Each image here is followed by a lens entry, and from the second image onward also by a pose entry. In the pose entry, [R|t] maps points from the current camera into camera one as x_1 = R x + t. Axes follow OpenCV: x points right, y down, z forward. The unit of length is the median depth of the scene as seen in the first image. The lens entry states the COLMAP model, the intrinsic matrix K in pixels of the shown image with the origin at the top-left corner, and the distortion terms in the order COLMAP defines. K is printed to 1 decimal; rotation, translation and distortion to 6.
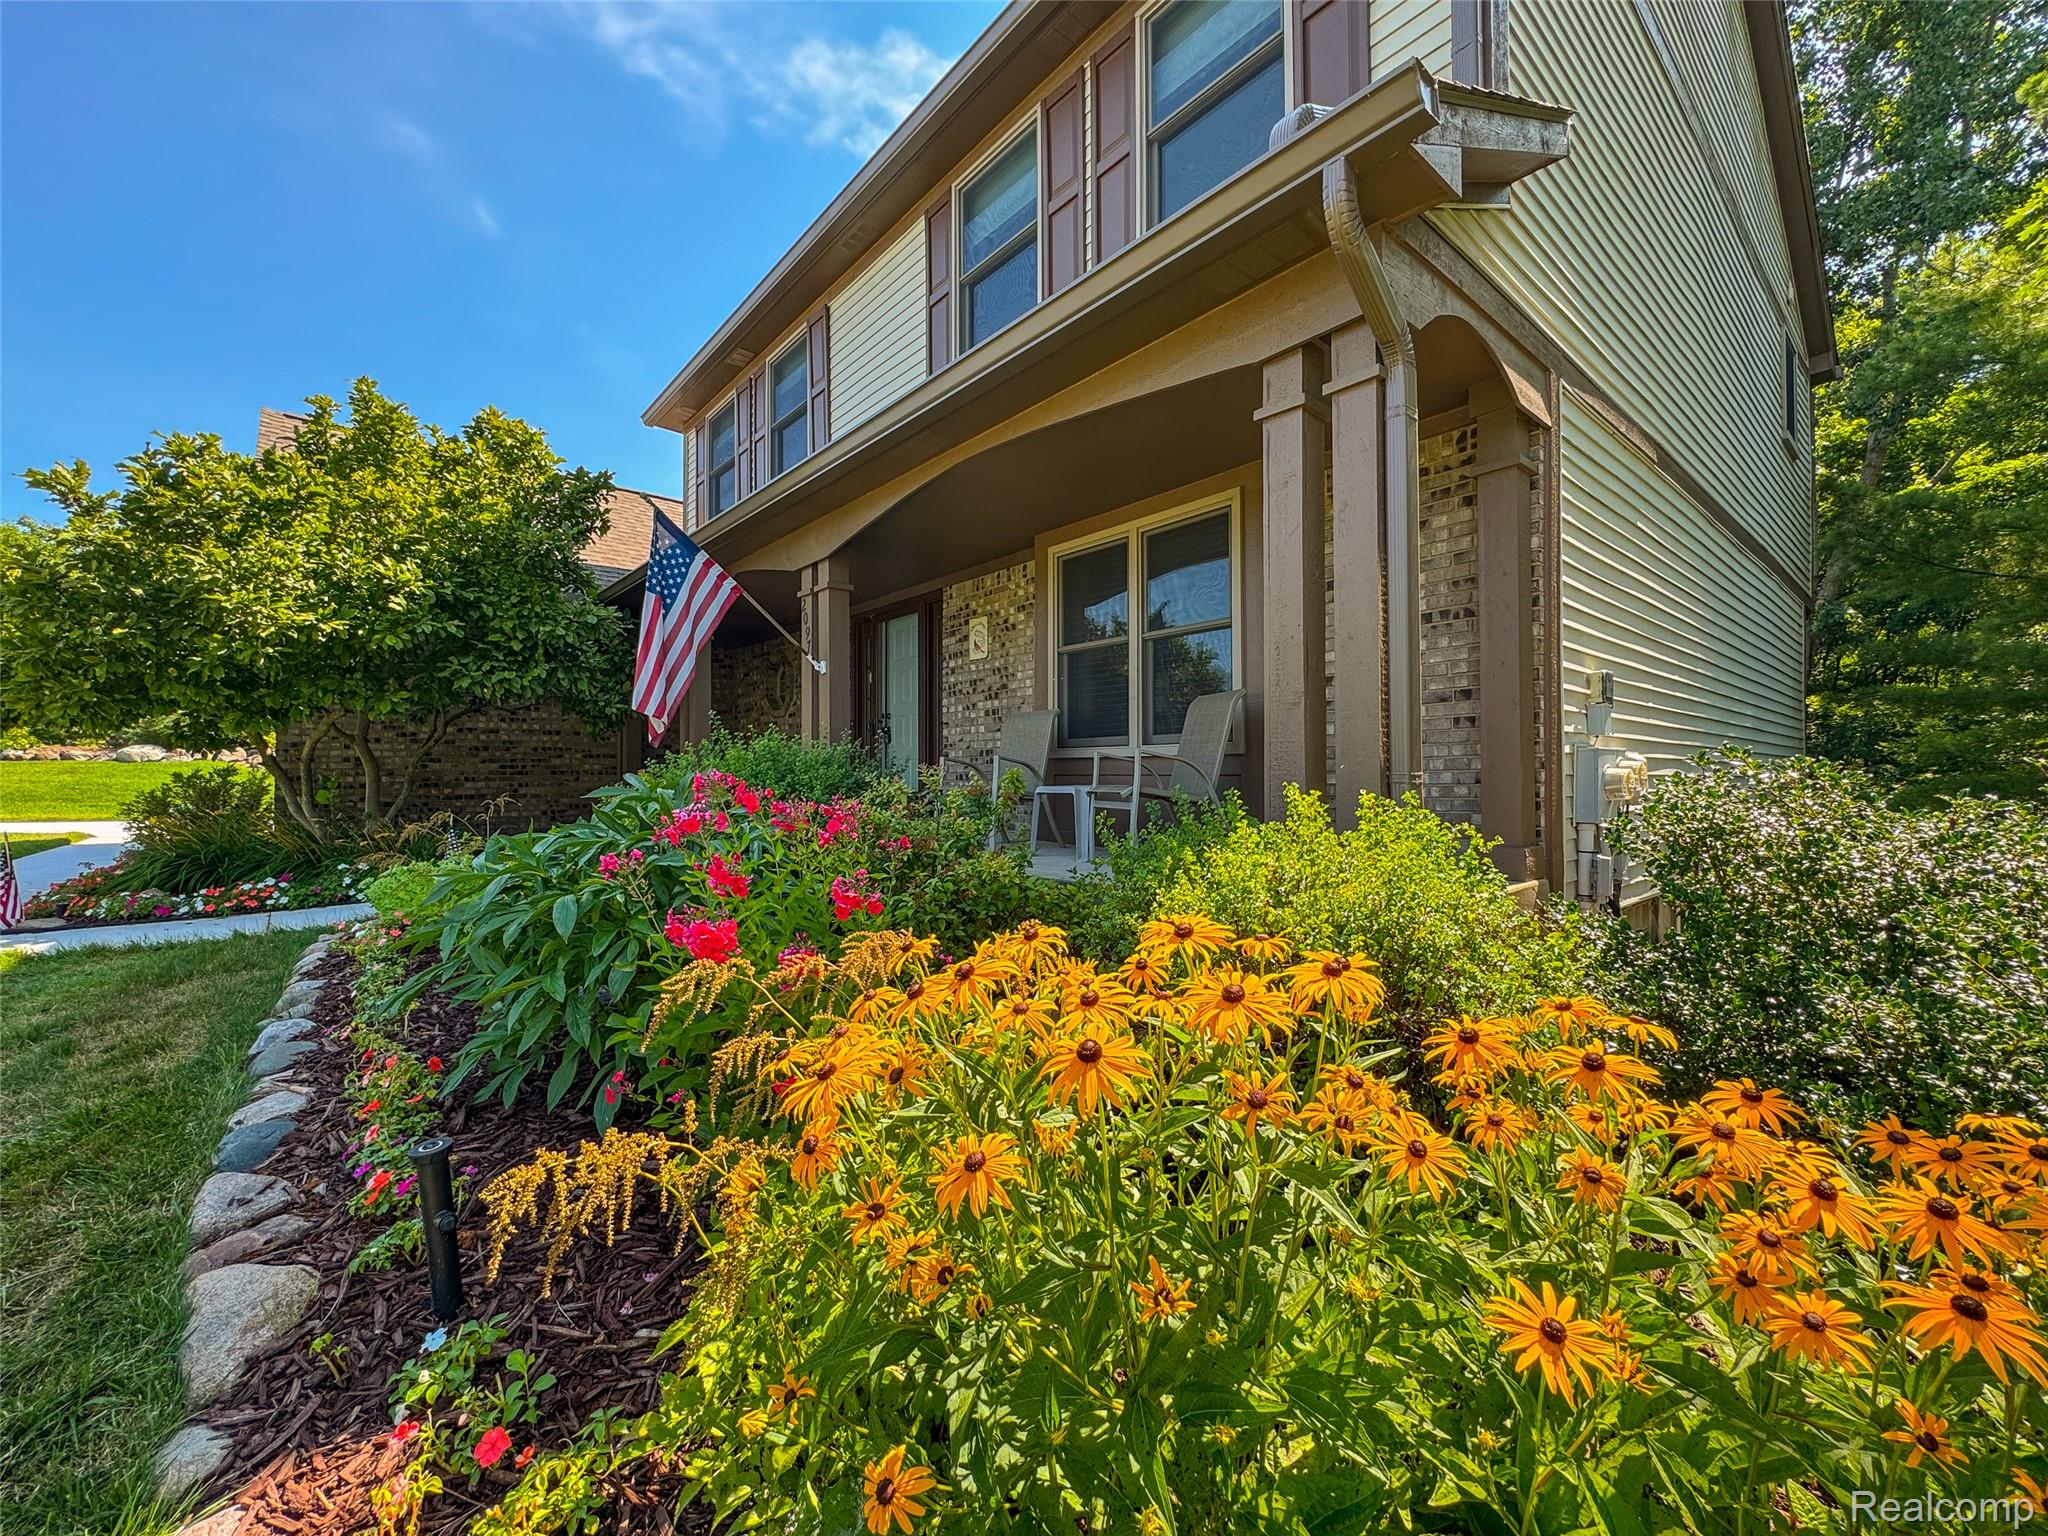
lens RADIAL K [[844.9, 0, 1021.0], [0, 844.9, 765.4], [0, 0, 1]] dist [0.012194, -0.009565]
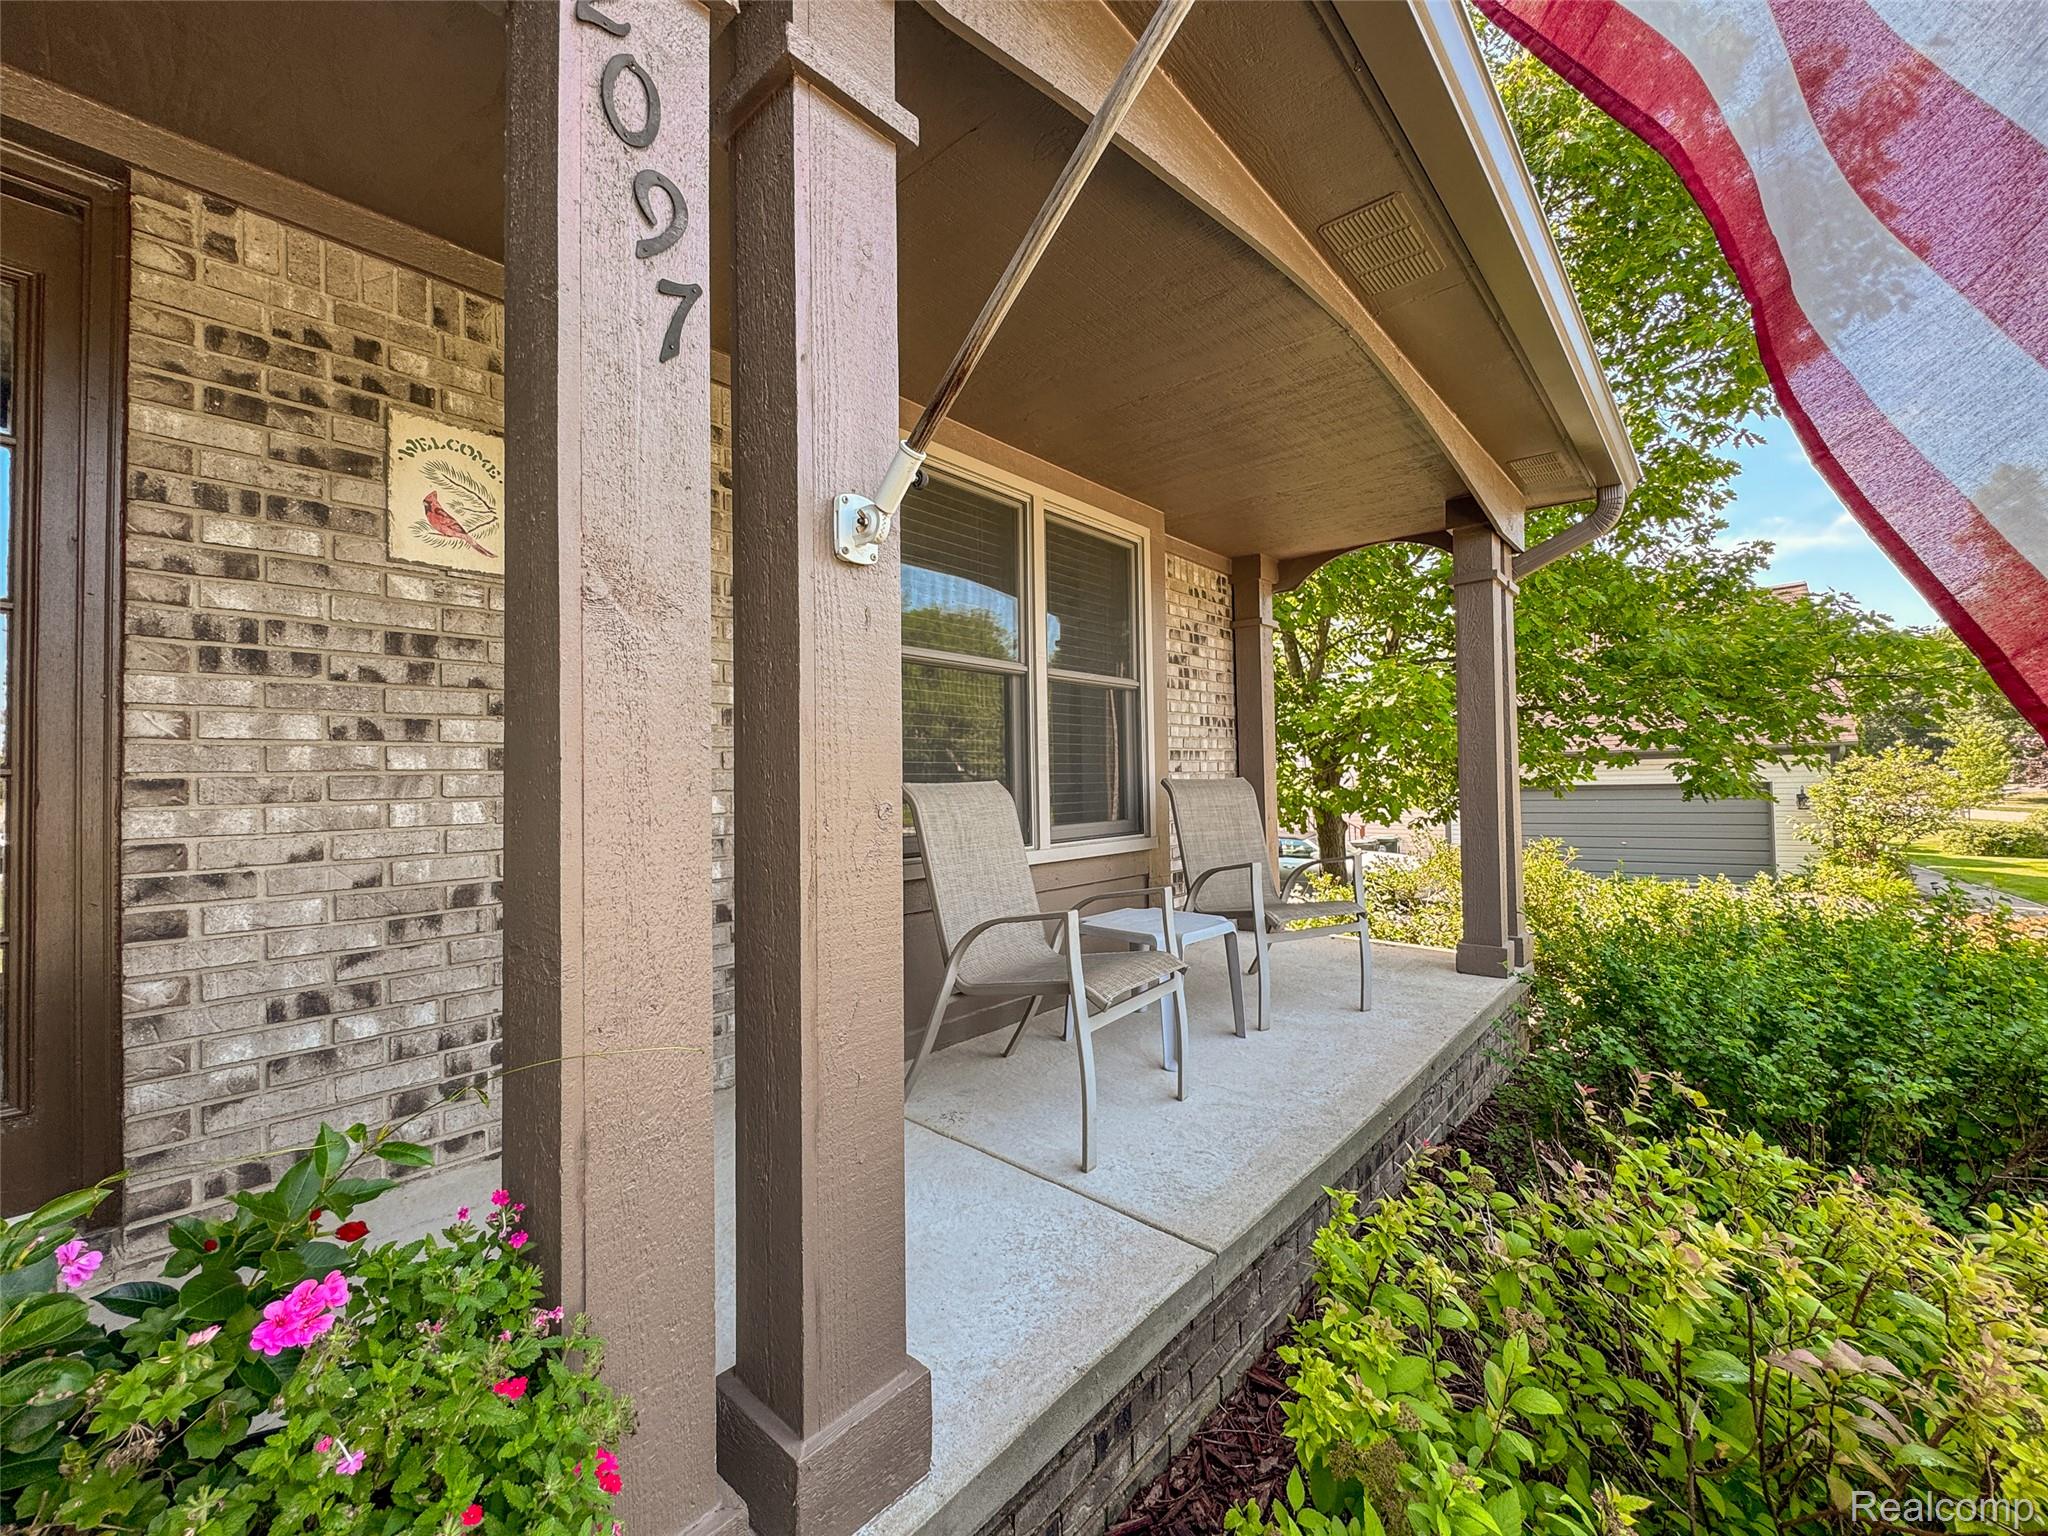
lens RADIAL K [[844.9, 0, 1021.0], [0, 844.9, 765.4], [0, 0, 1]] dist [0.012194, -0.009565]
pose [[-0.168871, 0.036177, 0.984974, -0.359850], [0.014809, 0.999306, -0.034165, -0.045867], [-0.985527, 0.008817, -0.169290, 0.851657]]
